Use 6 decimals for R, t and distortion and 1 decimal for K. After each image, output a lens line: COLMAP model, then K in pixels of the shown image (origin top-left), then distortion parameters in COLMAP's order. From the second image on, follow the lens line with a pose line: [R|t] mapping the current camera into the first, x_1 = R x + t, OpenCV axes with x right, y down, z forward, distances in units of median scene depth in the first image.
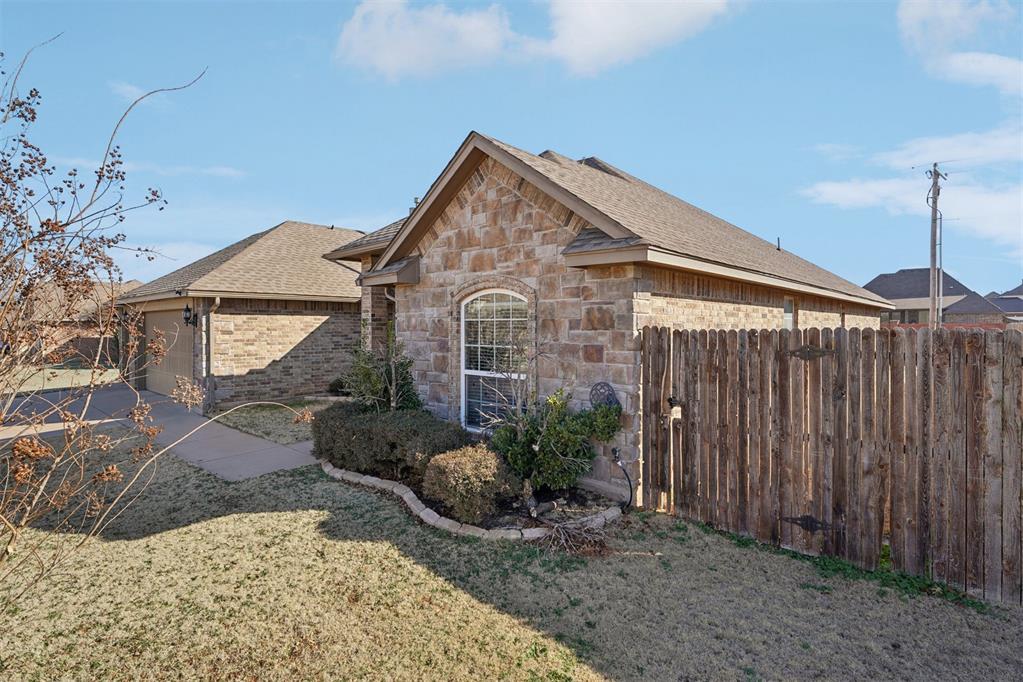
lens RADIAL K [[526.0, 0, 511.1], [0, 526.0, 334.9], [0, 0, 1]] dist [-0.004267, -0.000269]
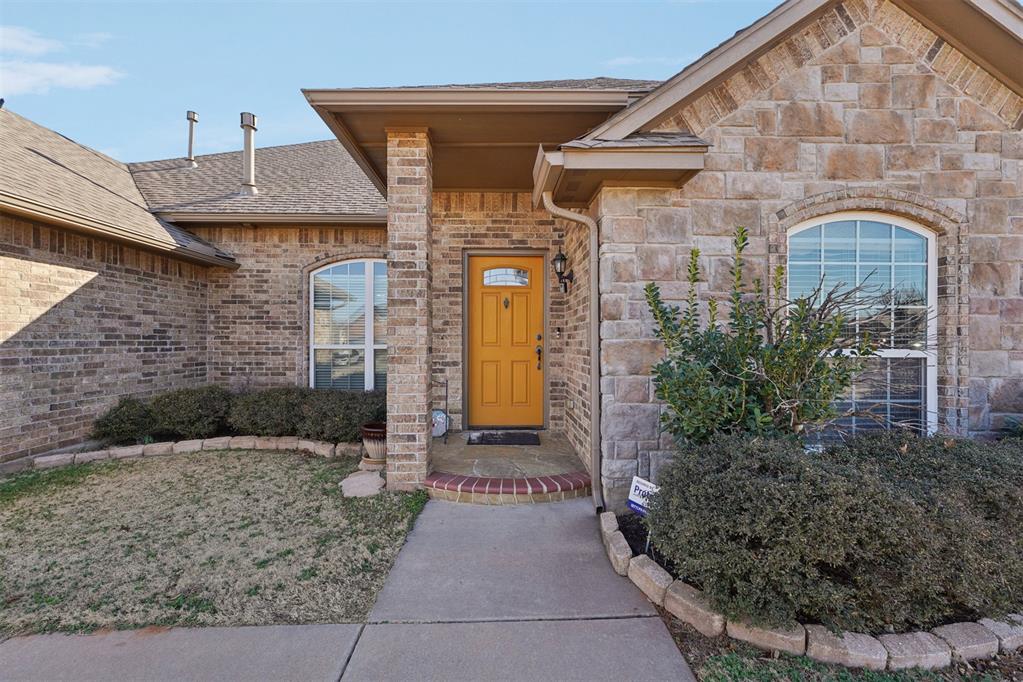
lens RADIAL K [[408.4, 0, 509.9], [0, 408.4, 342.1], [0, 0, 1]] dist [-0.000069, -0.000560]
pose [[0.709342, -0.005733, 0.704841, -0.634282], [0.012008, 0.999920, -0.003952, 0.057329], [-0.704762, 0.011267, 0.709354, 0.920147]]
